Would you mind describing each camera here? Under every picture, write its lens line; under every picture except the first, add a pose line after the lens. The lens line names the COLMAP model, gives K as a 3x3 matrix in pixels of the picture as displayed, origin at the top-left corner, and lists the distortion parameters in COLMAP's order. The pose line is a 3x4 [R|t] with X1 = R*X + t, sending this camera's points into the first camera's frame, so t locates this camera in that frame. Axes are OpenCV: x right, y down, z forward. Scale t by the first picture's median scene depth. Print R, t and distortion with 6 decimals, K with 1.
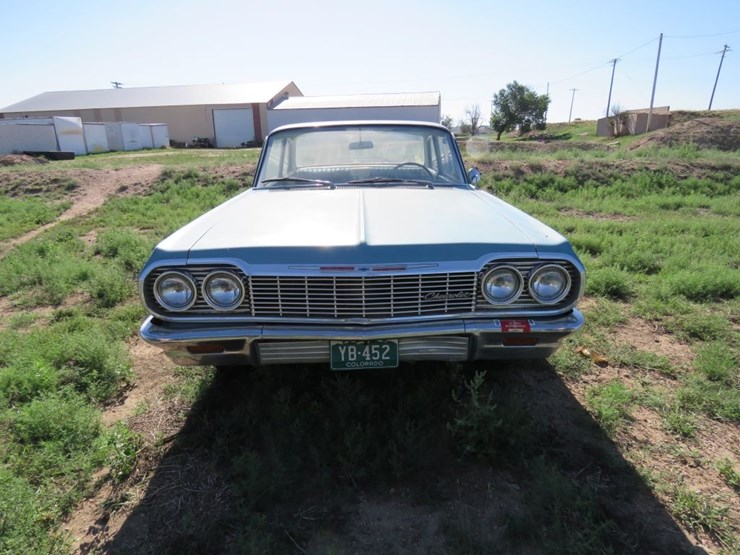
lens RADIAL K [[474.7, 0, 367.4], [0, 474.7, 279.9], [0, 0, 1]] dist [-0.004928, 0.004368]
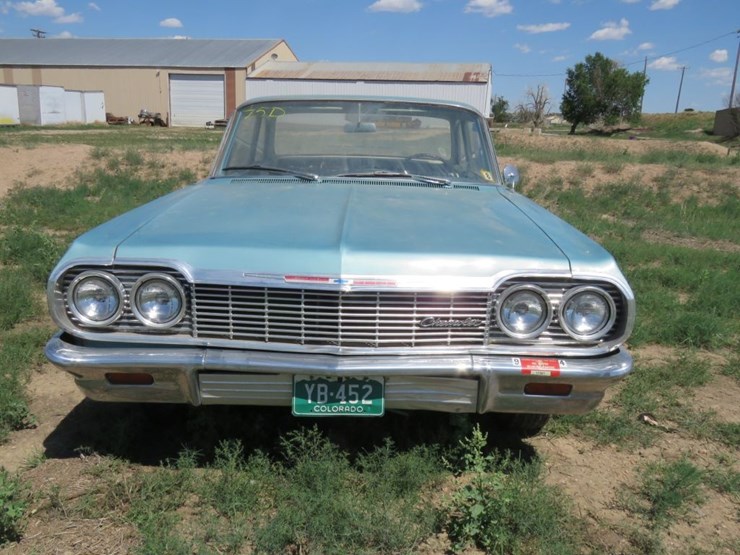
lens RADIAL K [[692.0, 0, 370.0], [0, 692.0, 277.5], [0, 0, 1]] dist [0.000284, 0.000162]
pose [[0.998736, 0.047989, -0.014926, 0.050624], [-0.048924, 0.996323, -0.070328, 0.044556], [0.011496, 0.070969, 0.997412, -0.105564]]
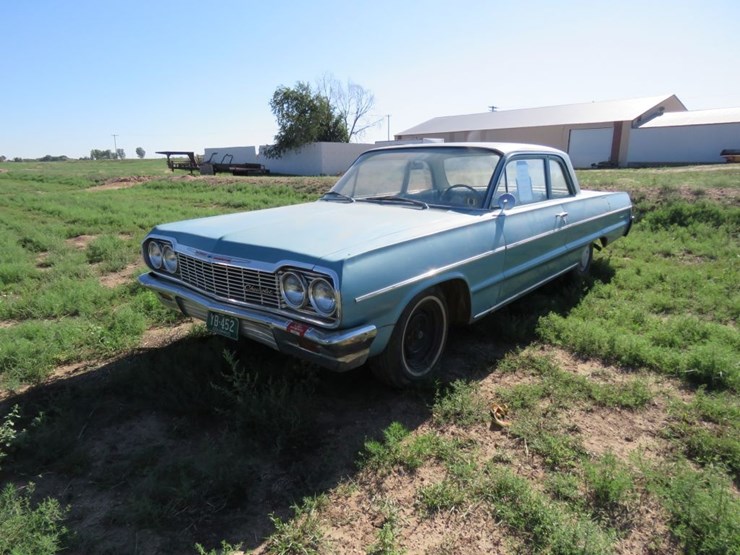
lens RADIAL K [[474.7, 0, 367.4], [0, 474.7, 279.9], [0, 0, 1]] dist [-0.004928, 0.004368]
pose [[0.754496, 0.170196, -0.633853, 1.092274], [-0.194567, 0.980379, 0.031642, -0.079379], [0.626801, 0.099453, 0.772806, 0.235877]]
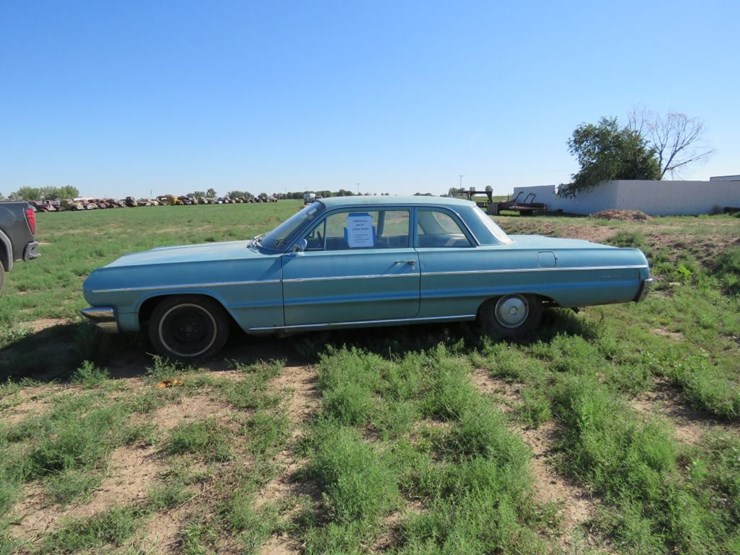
lens RADIAL K [[474.7, 0, 367.4], [0, 474.7, 279.9], [0, 0, 1]] dist [-0.004928, 0.004368]
pose [[0.170845, 0.178201, -0.969049, 2.315644], [-0.283463, 0.950818, 0.124874, -0.544841], [0.943642, 0.253355, 0.212956, 1.559571]]
